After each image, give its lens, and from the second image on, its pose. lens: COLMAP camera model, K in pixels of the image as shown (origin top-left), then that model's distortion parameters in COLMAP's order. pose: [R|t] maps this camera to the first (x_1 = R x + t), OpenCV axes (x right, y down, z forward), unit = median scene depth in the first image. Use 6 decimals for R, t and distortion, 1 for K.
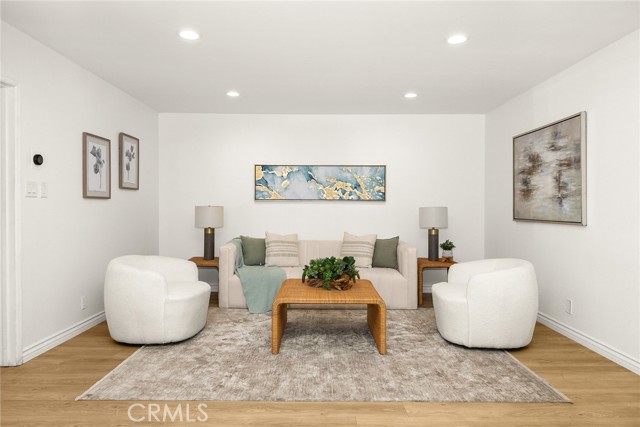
lens RADIAL K [[416.2, 0, 320.6], [0, 416.2, 210.6], [0, 0, 1]] dist [-0.003698, -0.000182]
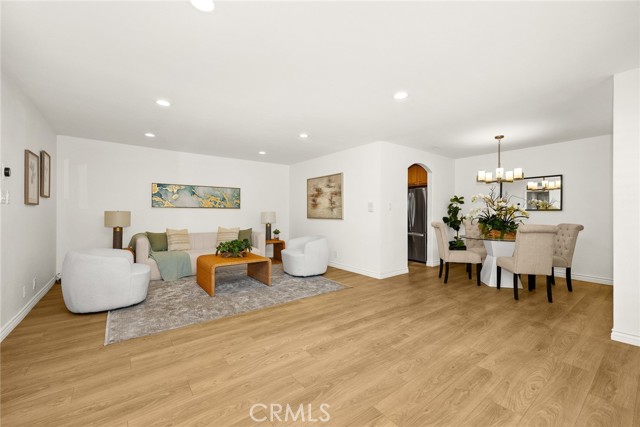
lens RADIAL K [[259.5, 0, 321.1], [0, 259.5, 211.1], [0, 0, 1]] dist [0.000817, -0.000036]
pose [[0.793972, 0.002773, 0.607948, -0.326000], [0.004384, 0.999937, -0.010286, 0.001371], [-0.607939, 0.010832, 0.793910, -0.107237]]
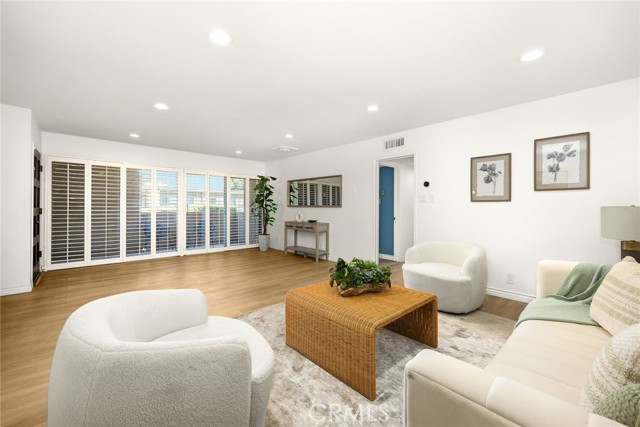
lens RADIAL K [[261.5, 0, 320.7], [0, 261.5, 207.3], [0, 0, 1]] dist [-0.000636, -0.000191]
pose [[-0.726325, -0.004469, -0.687337, 0.448394], [-0.011017, 0.999926, 0.005140, -0.007965], [0.687264, 0.011306, -0.726320, 1.226153]]
